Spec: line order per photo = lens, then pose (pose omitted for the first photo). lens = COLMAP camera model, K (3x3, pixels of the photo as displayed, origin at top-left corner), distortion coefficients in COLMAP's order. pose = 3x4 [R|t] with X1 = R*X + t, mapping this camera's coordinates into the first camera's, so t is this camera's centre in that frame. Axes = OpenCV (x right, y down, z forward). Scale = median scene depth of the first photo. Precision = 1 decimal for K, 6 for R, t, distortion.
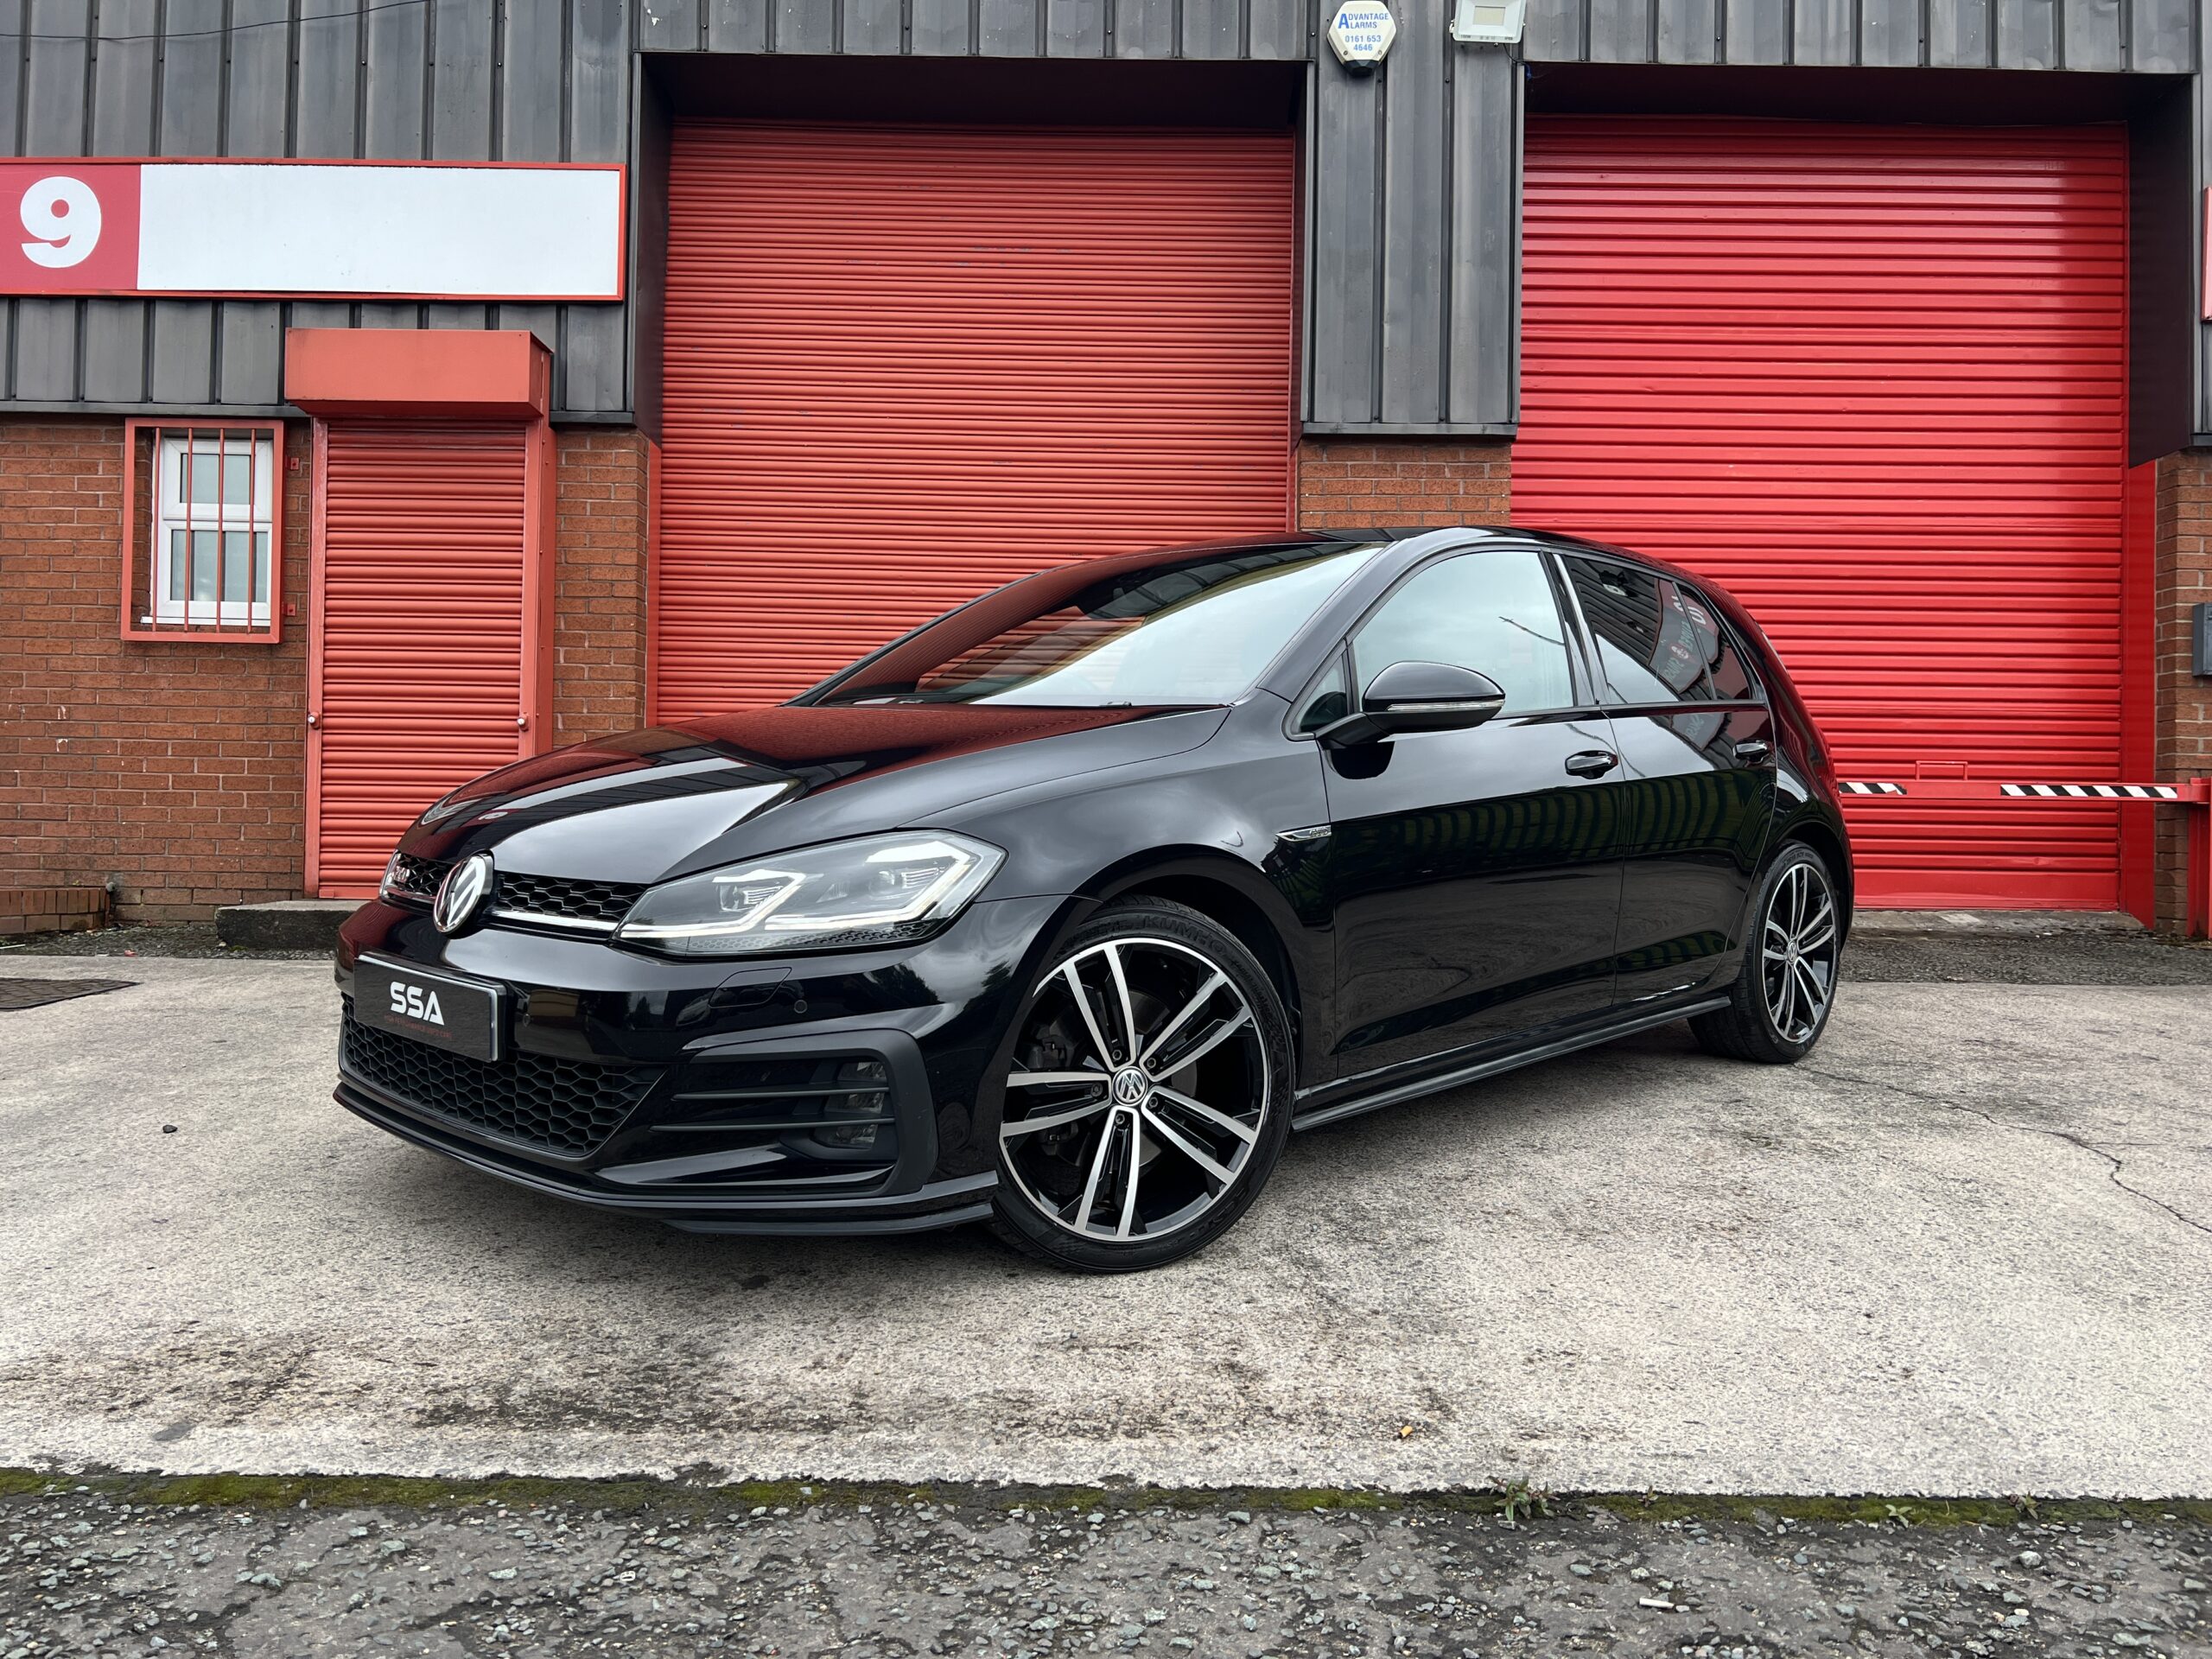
lens RADIAL K [[1652.3, 0, 1111.6], [0, 1652.3, 834.0], [0, 0, 1]] dist [0.035574, -0.036990]
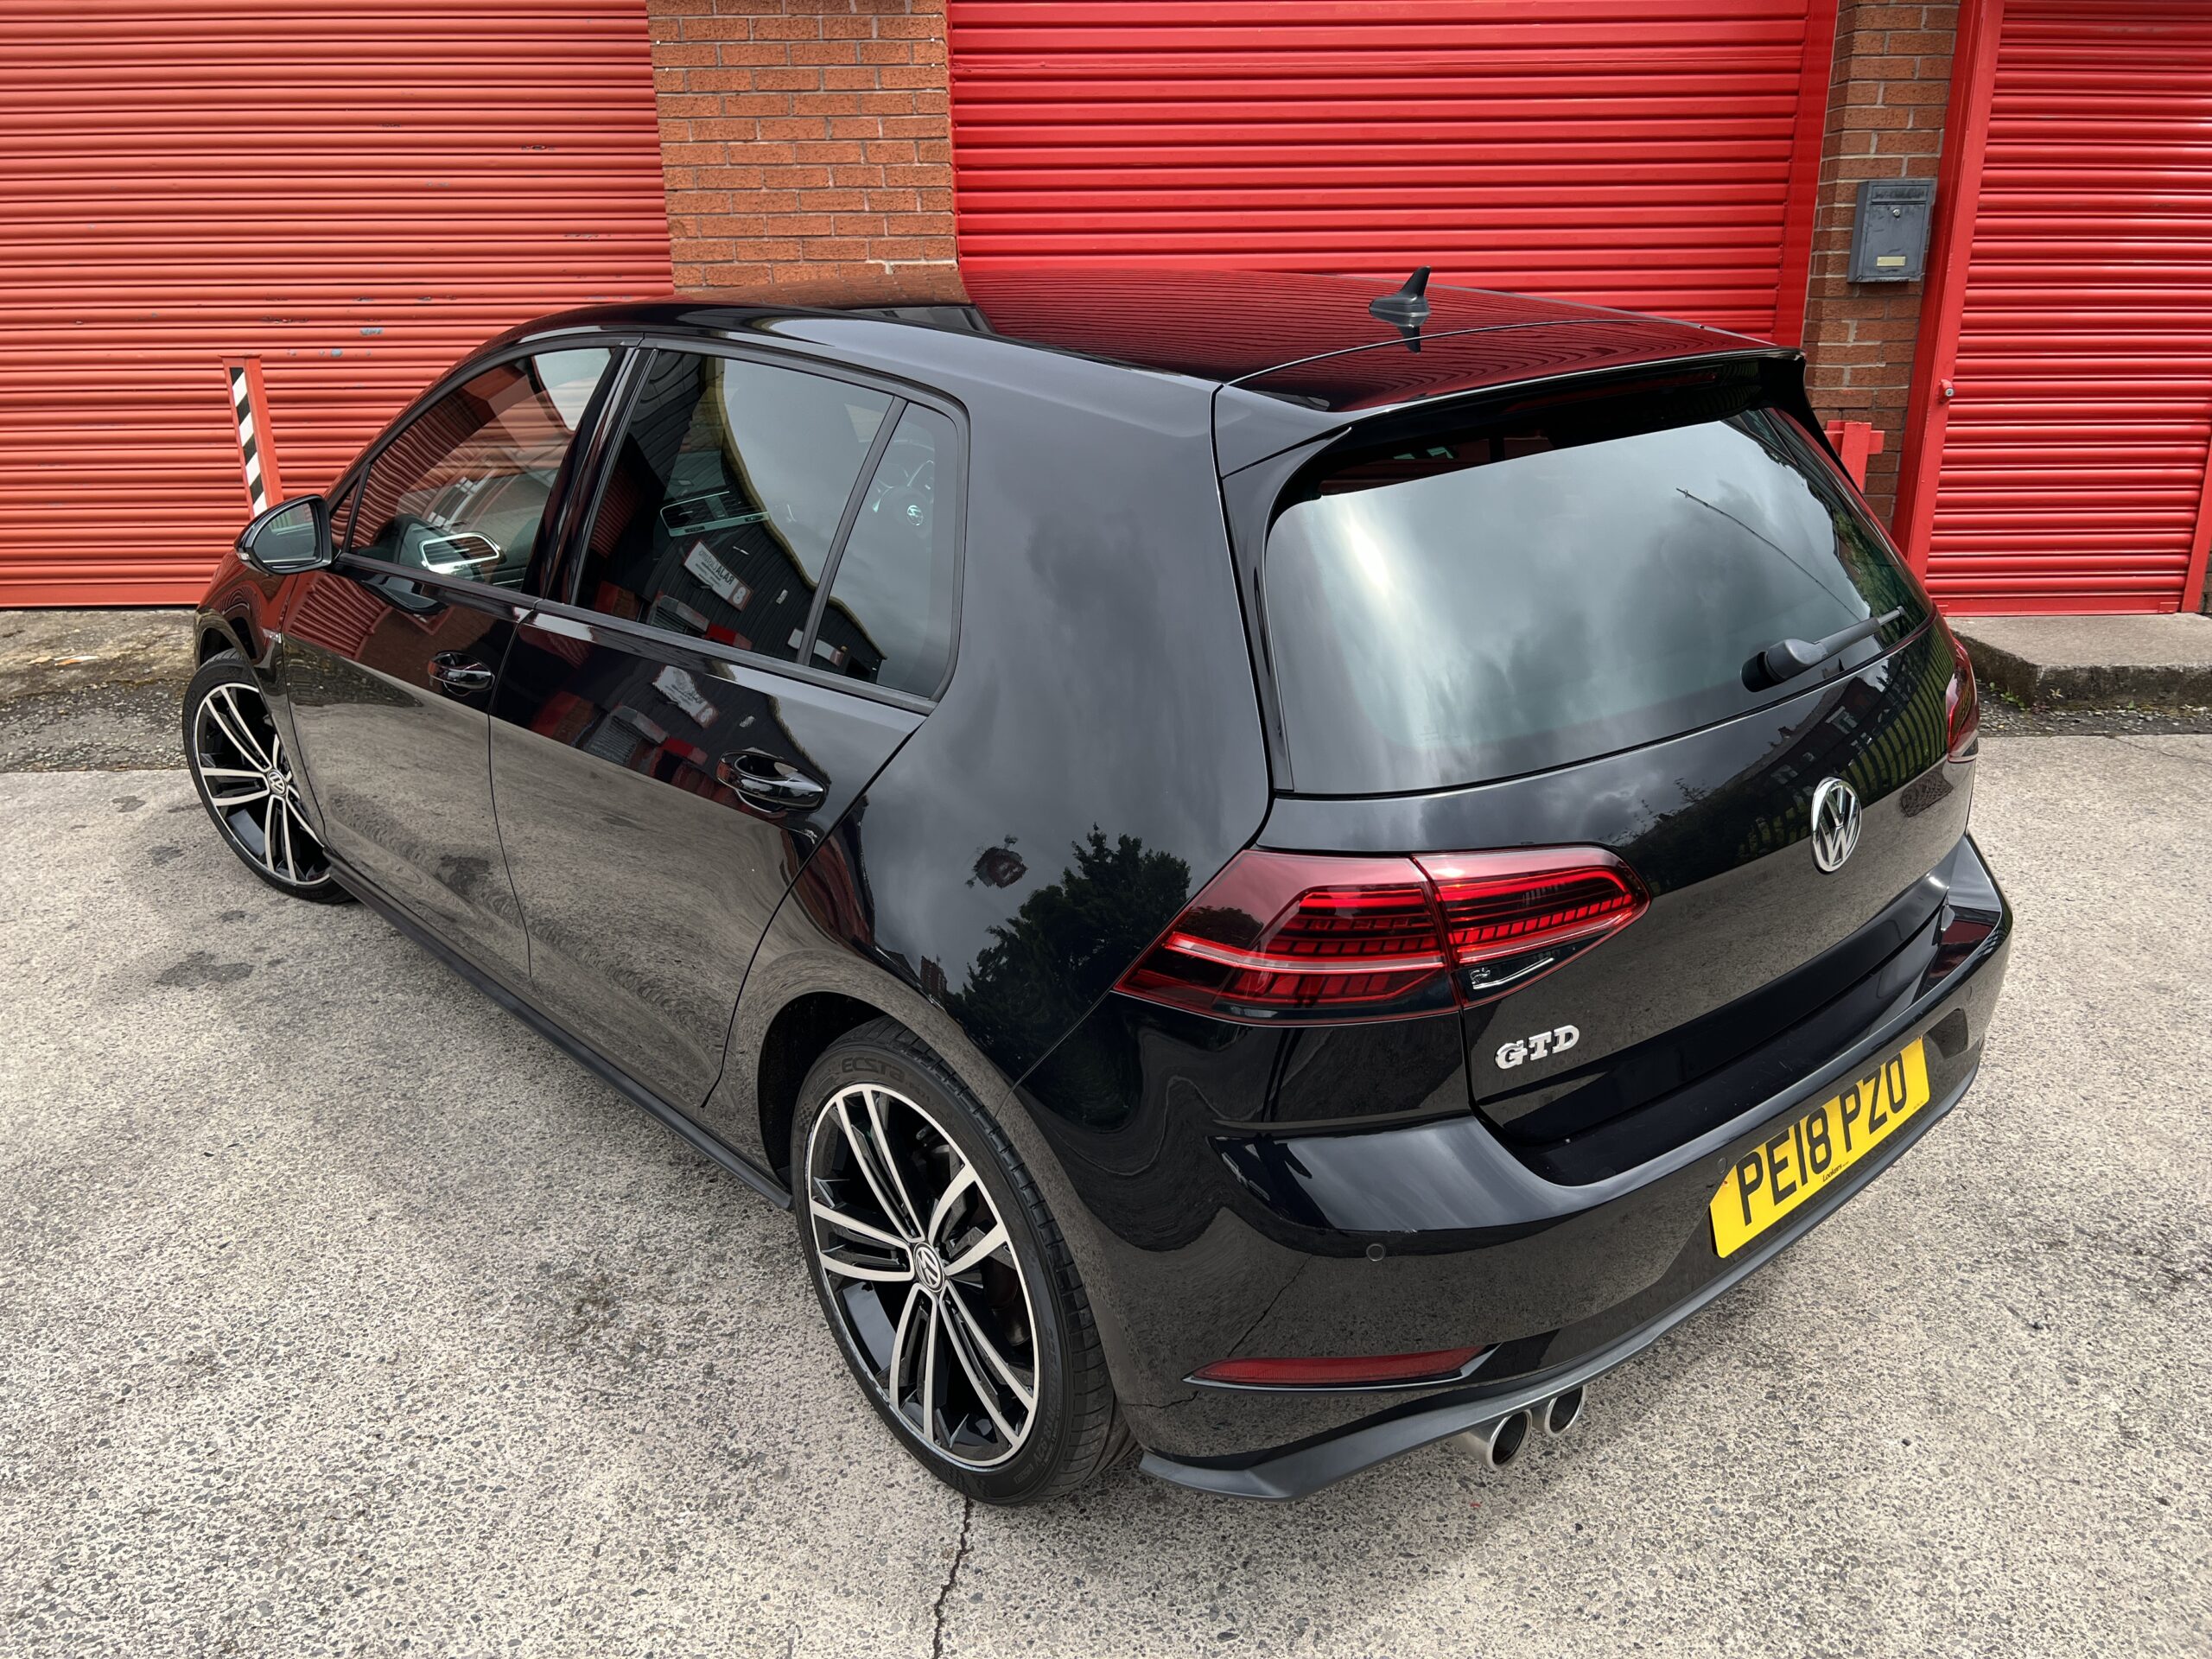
lens RADIAL K [[1657.8, 0, 1113.6], [0, 1657.8, 839.2], [0, 0, 1]] dist [0.034148, -0.039804]
pose [[0.999451, -0.029609, 0.014861, 0.299318], [0.023412, 0.948630, 0.315521, -0.103457], [-0.023440, -0.315000, 0.948802, 0.206101]]
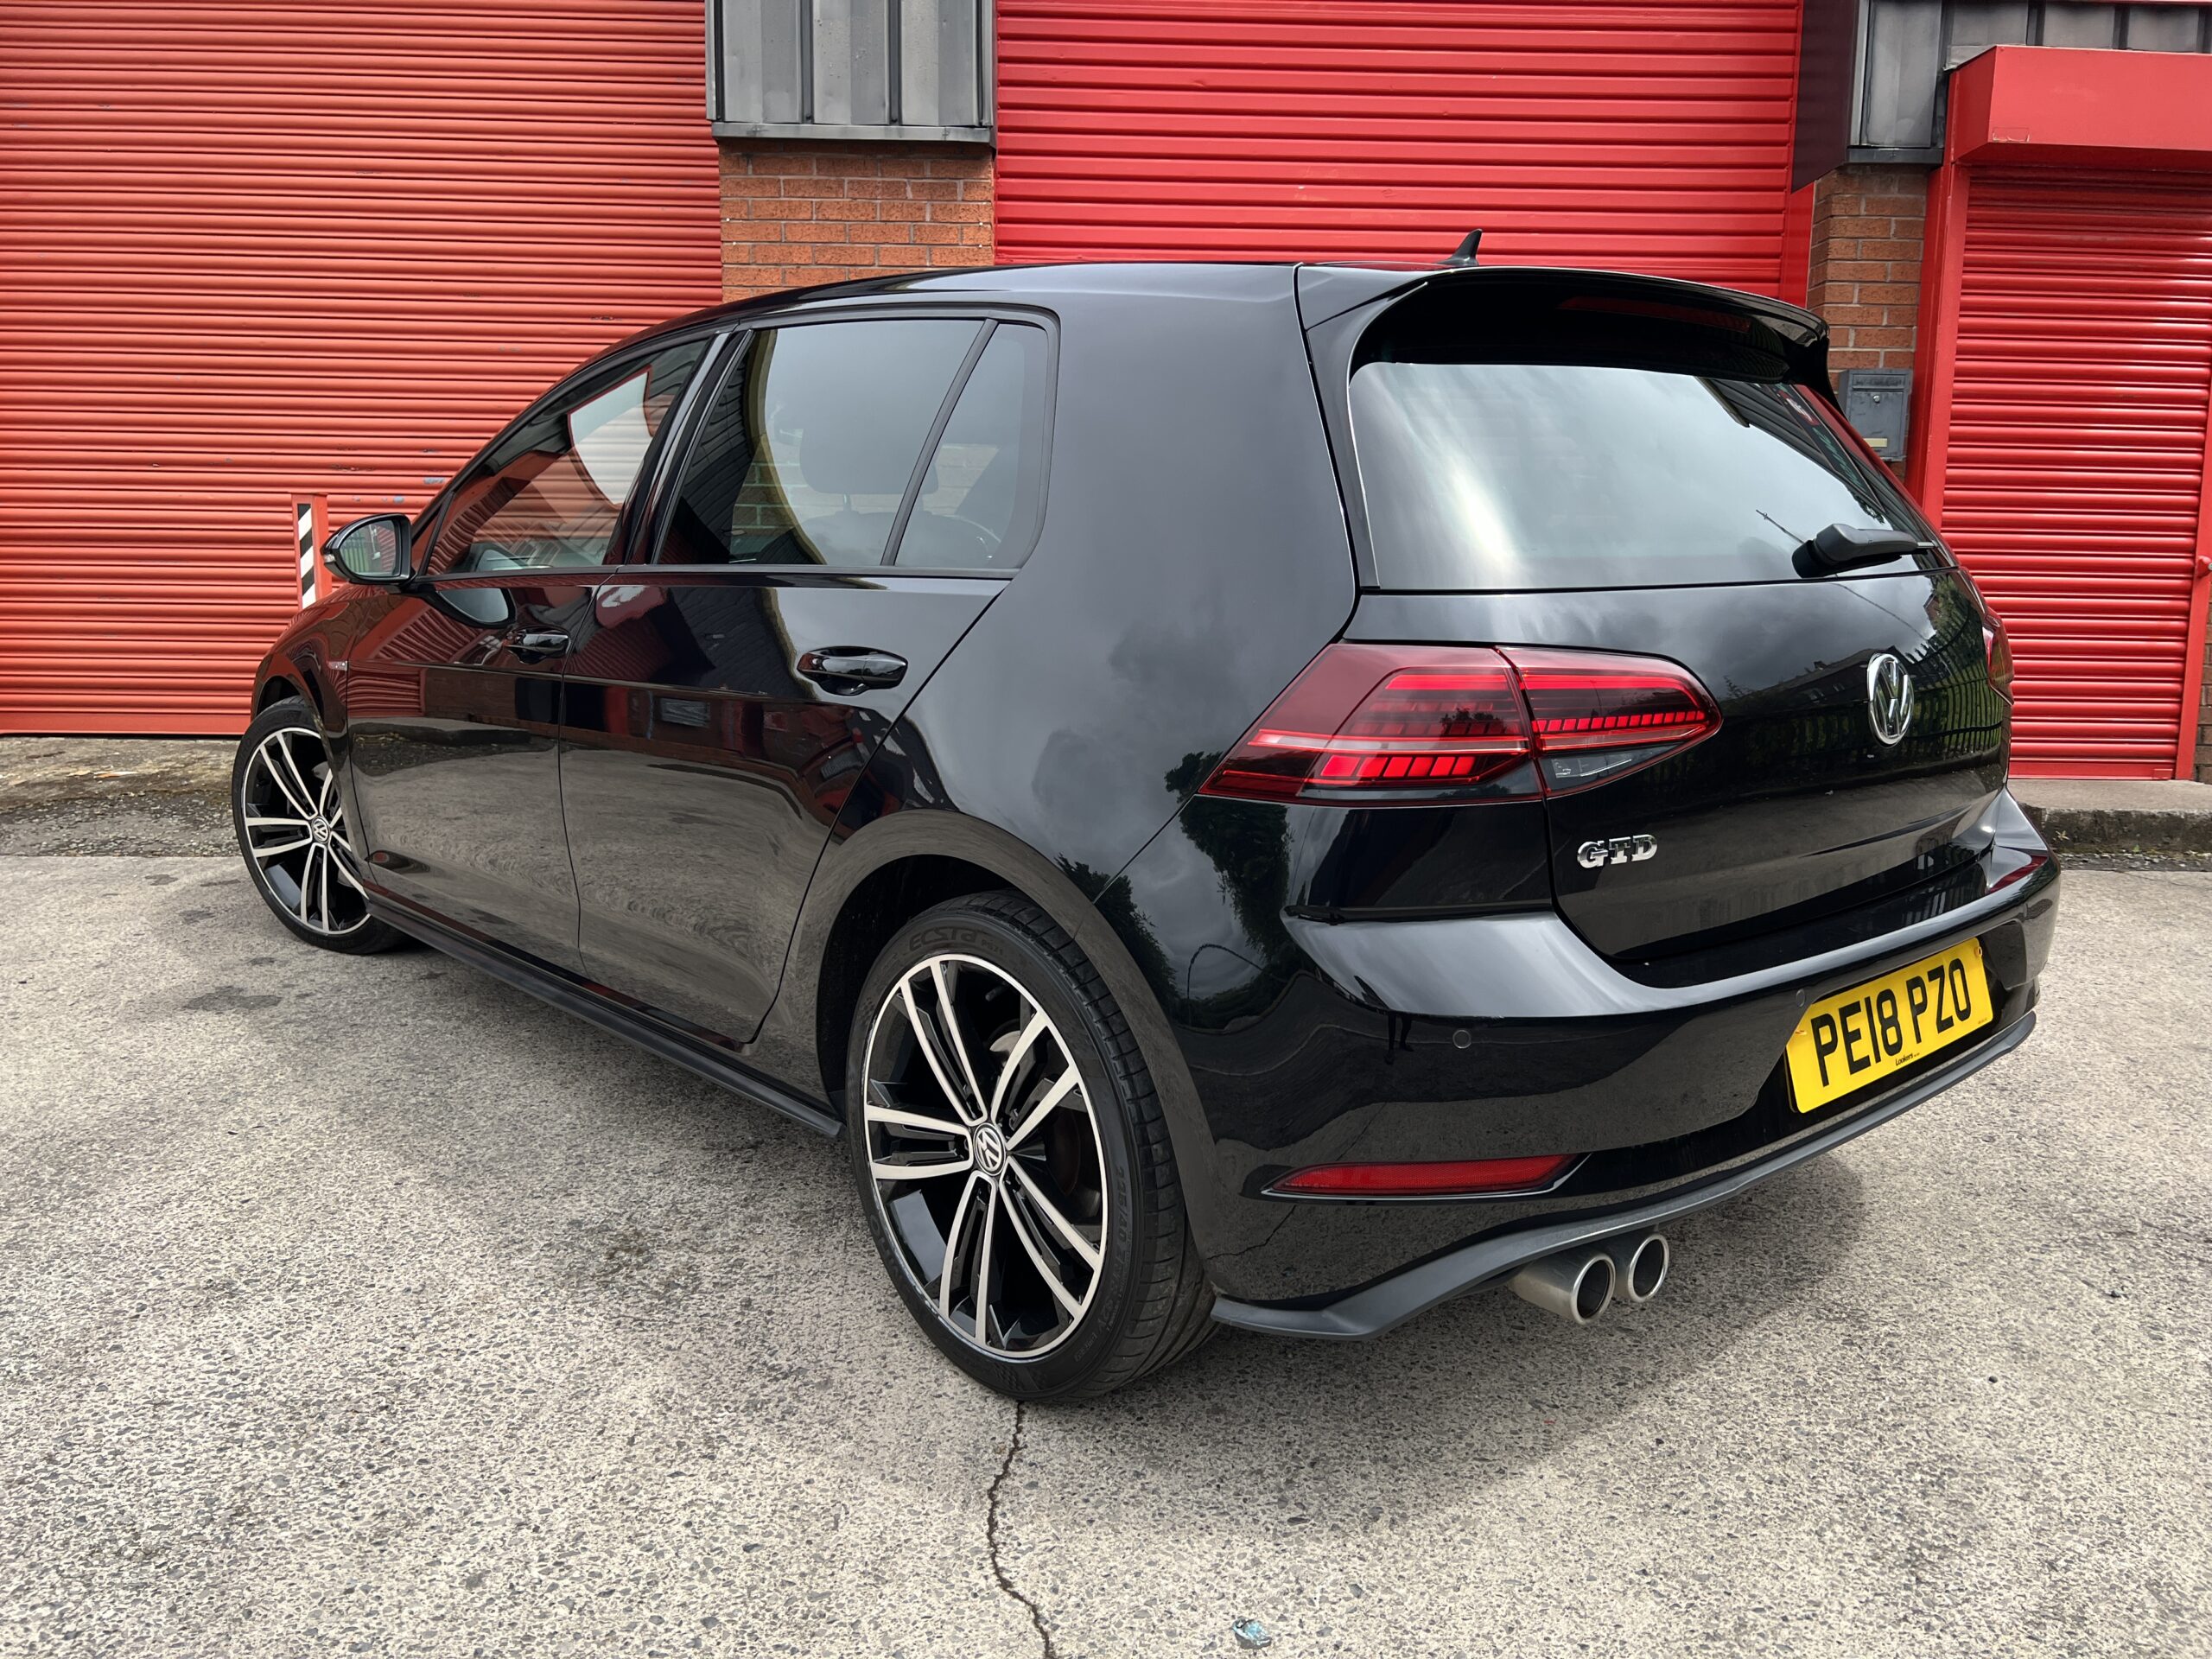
lens RADIAL K [[1658.6, 0, 1112.7], [0, 1658.6, 825.4], [0, 0, 1]] dist [0.026835, -0.029173]
pose [[0.999727, -0.003731, 0.023064, 0.284417], [0.000284, 0.989038, 0.147658, -0.040522], [-0.023362, -0.147612, 0.988769, 0.185455]]
